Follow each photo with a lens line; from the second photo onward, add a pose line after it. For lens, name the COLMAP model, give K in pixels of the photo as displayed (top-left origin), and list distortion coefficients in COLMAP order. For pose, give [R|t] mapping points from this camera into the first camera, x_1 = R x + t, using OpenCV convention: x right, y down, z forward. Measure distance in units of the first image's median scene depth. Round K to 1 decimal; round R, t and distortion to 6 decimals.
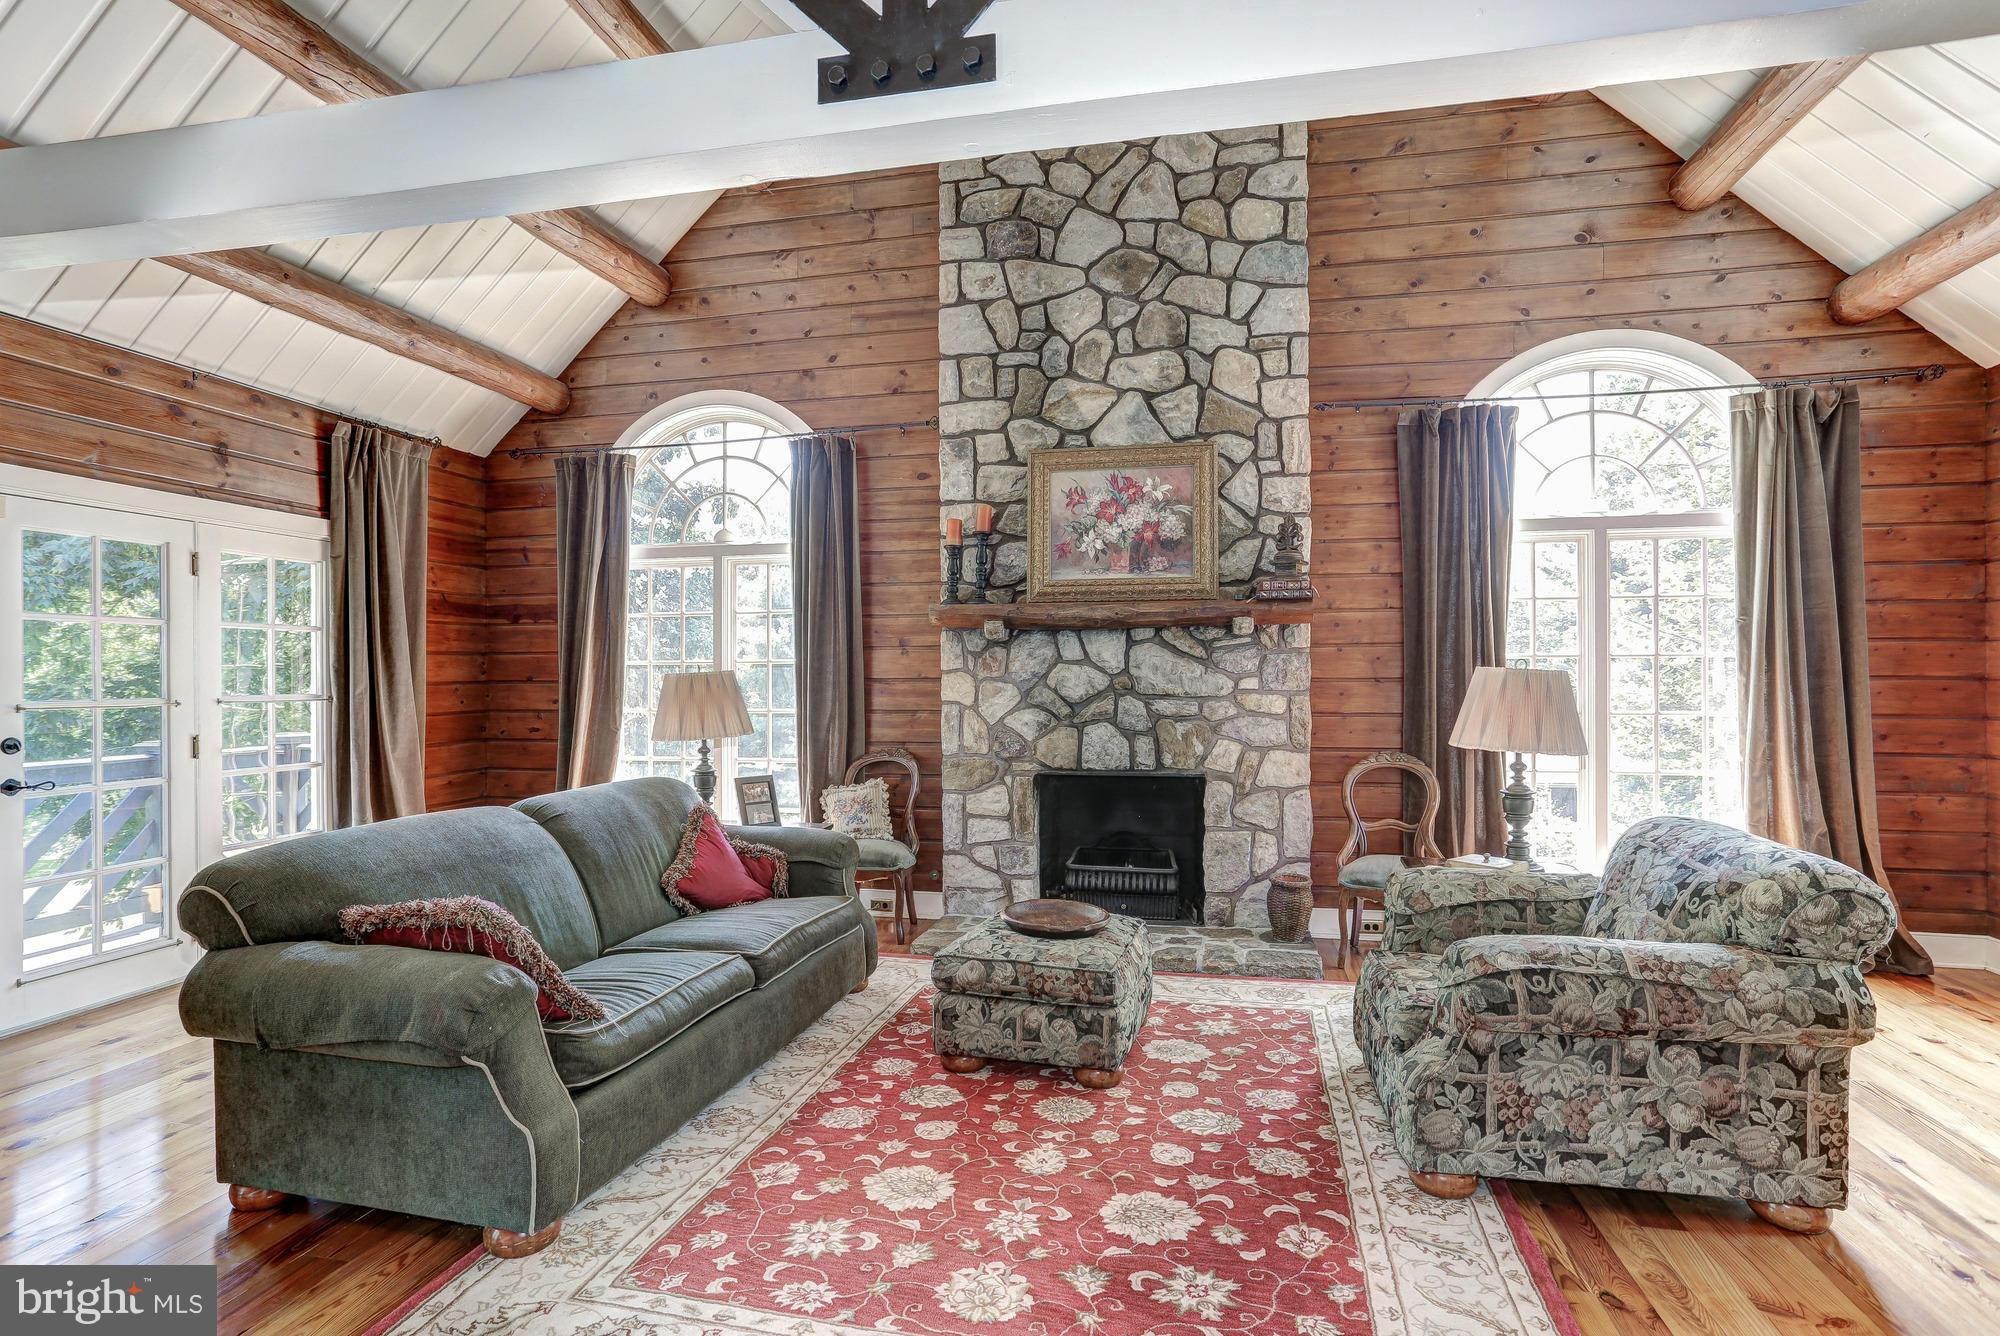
lens RADIAL K [[993.3, 0, 1000.0], [0, 993.3, 668.0], [0, 0, 1]] dist [-0.064079, 0.051900]
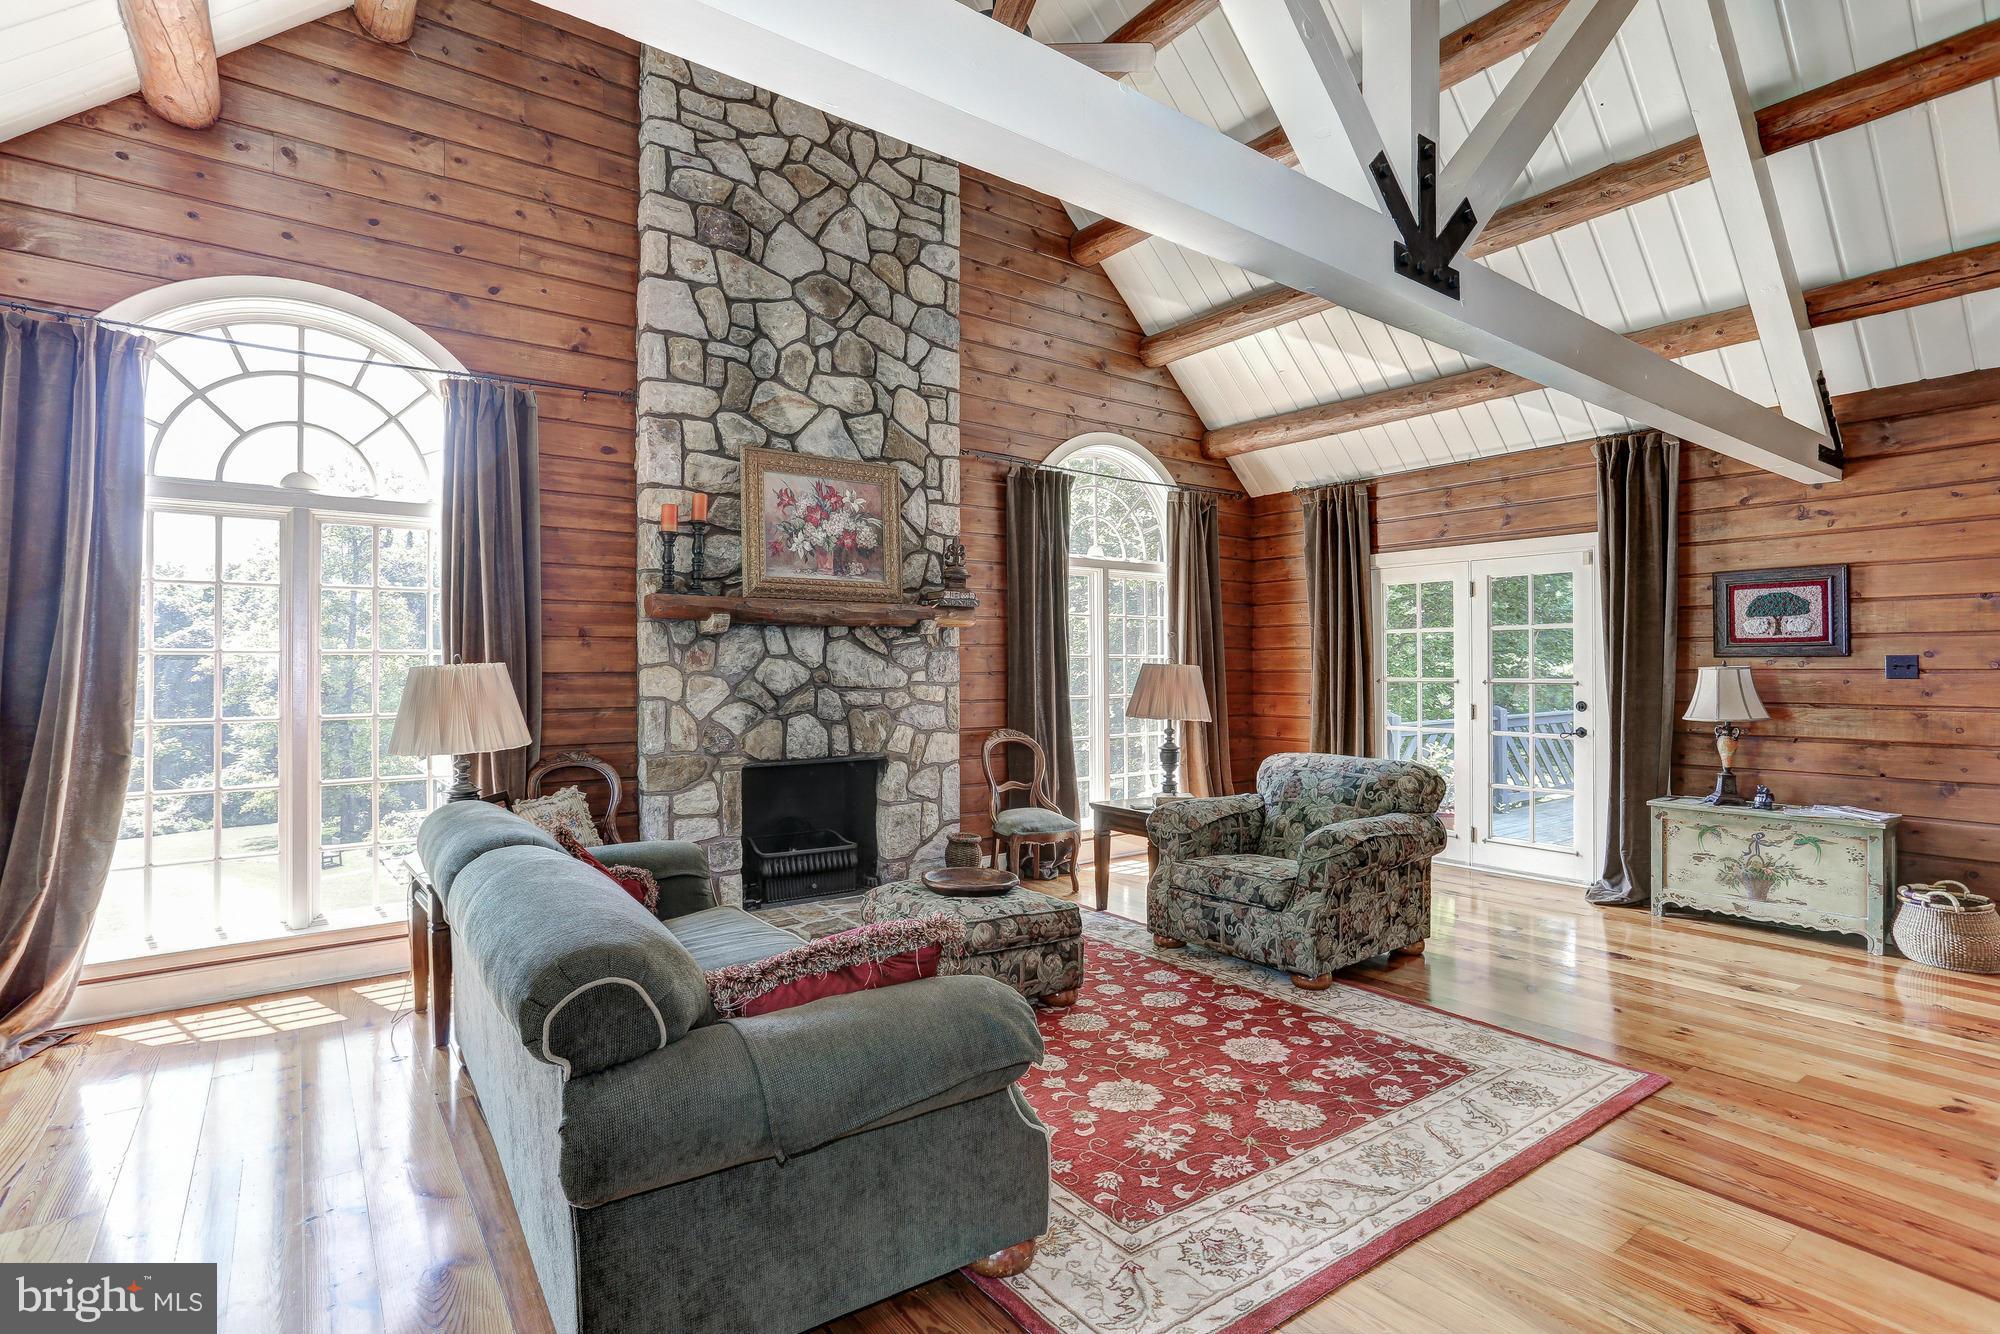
lens RADIAL K [[958.5, 0, 999.3], [0, 958.5, 648.4], [0, 0, 1]] dist [-0.060462, 0.045071]
pose [[0.665186, 0.016843, 0.746487, -0.524111], [-0.004492, 0.999818, -0.018557, 0.002928], [-0.746664, 0.008991, 0.665141, 0.166811]]
